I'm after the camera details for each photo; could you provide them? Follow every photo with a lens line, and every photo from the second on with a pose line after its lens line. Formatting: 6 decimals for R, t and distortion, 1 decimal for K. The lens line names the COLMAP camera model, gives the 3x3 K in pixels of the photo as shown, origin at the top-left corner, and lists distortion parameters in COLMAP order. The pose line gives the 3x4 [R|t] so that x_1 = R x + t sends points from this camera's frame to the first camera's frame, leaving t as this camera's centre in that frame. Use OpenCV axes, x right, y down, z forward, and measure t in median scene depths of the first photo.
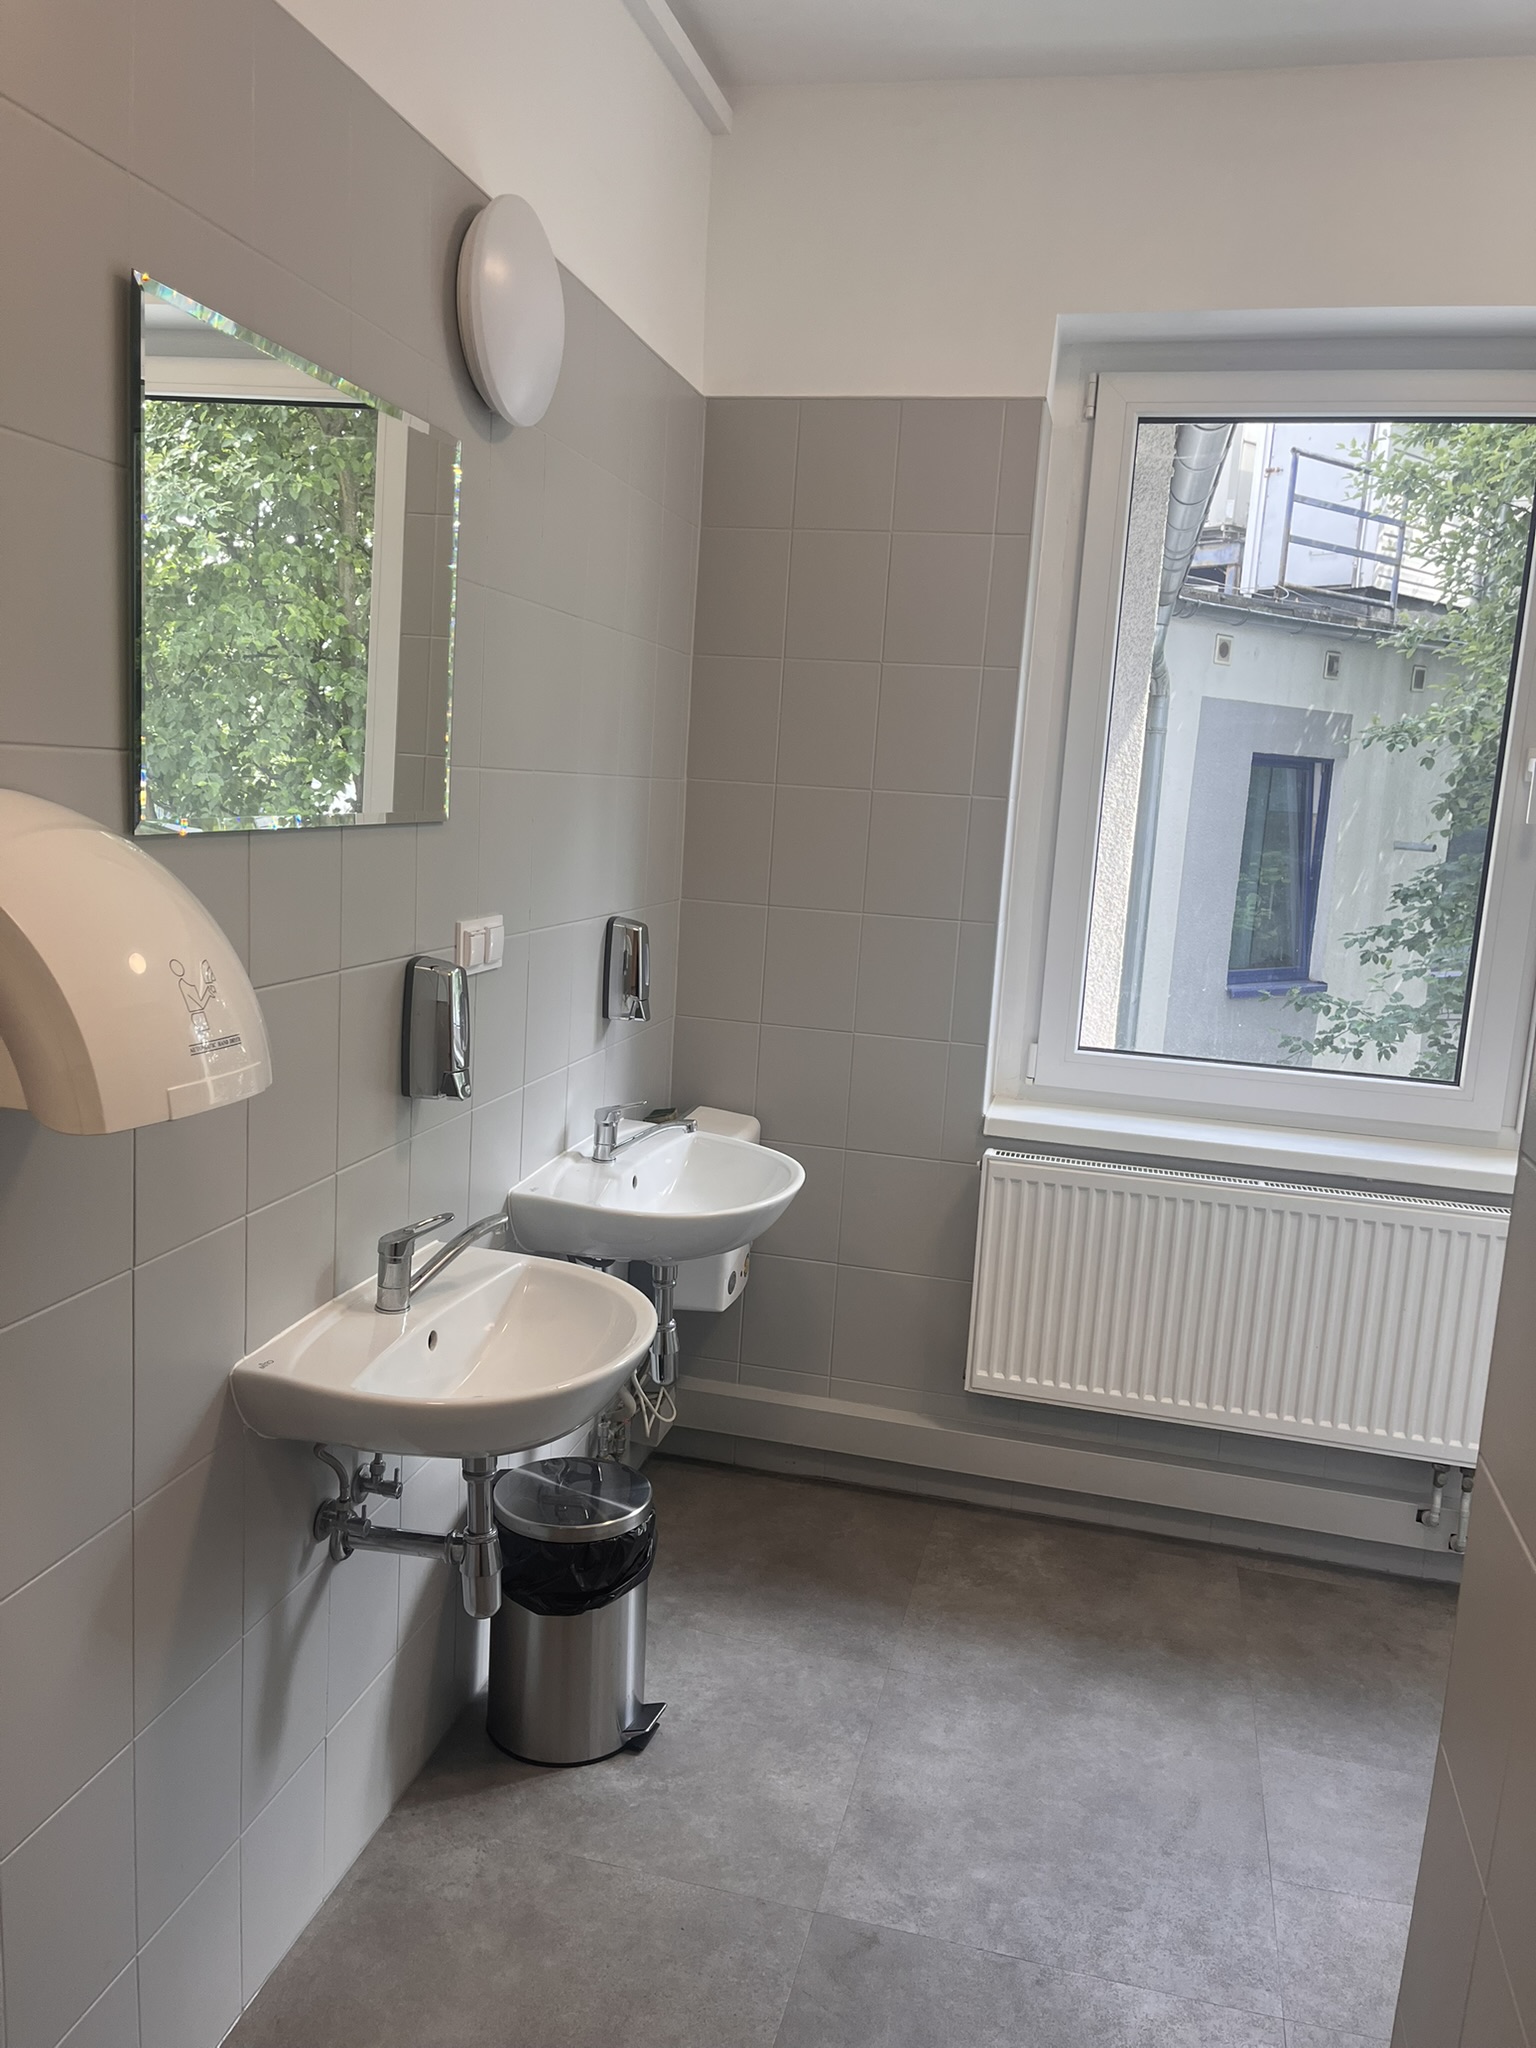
lens RADIAL K [[1557.0, 0, 753.3], [0, 1557.0, 1021.2], [0, 0, 1]] dist [0.057496, -0.053220]
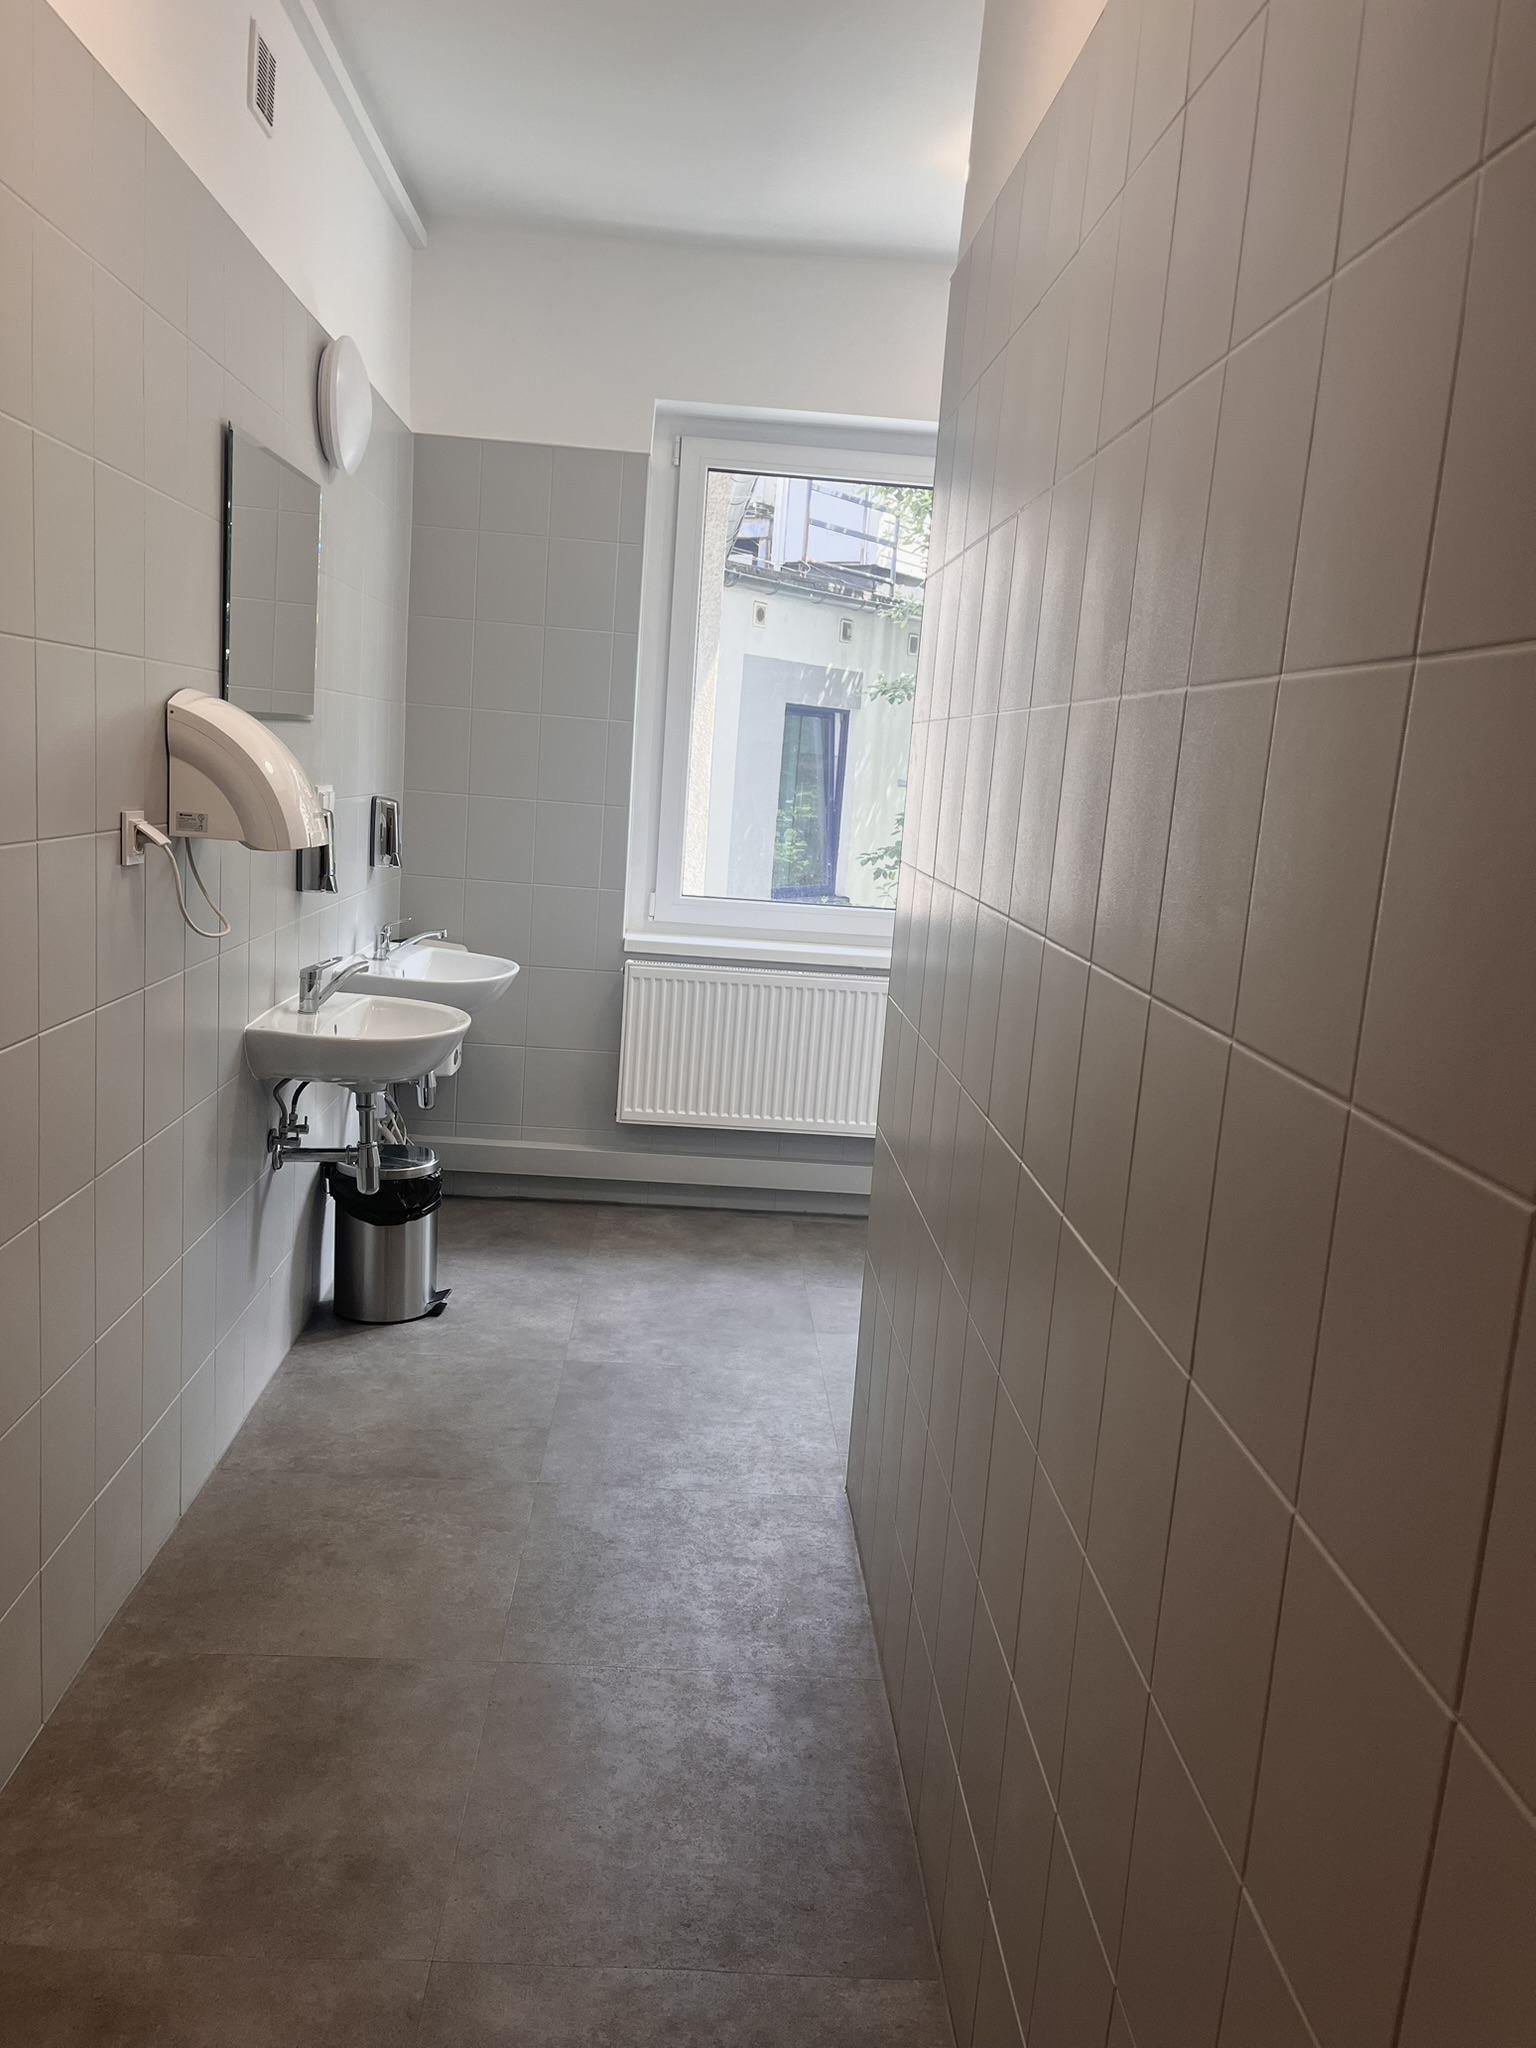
lens RADIAL K [[1557.0, 0, 769.1], [0, 1557.0, 1032.6], [0, 0, 1]] dist [0.057496, -0.053220]
pose [[0.956737, -0.039651, 0.288238, -0.166441], [0.028306, 0.998656, 0.043425, 0.100113], [-0.289573, -0.033387, 0.956574, -0.510978]]
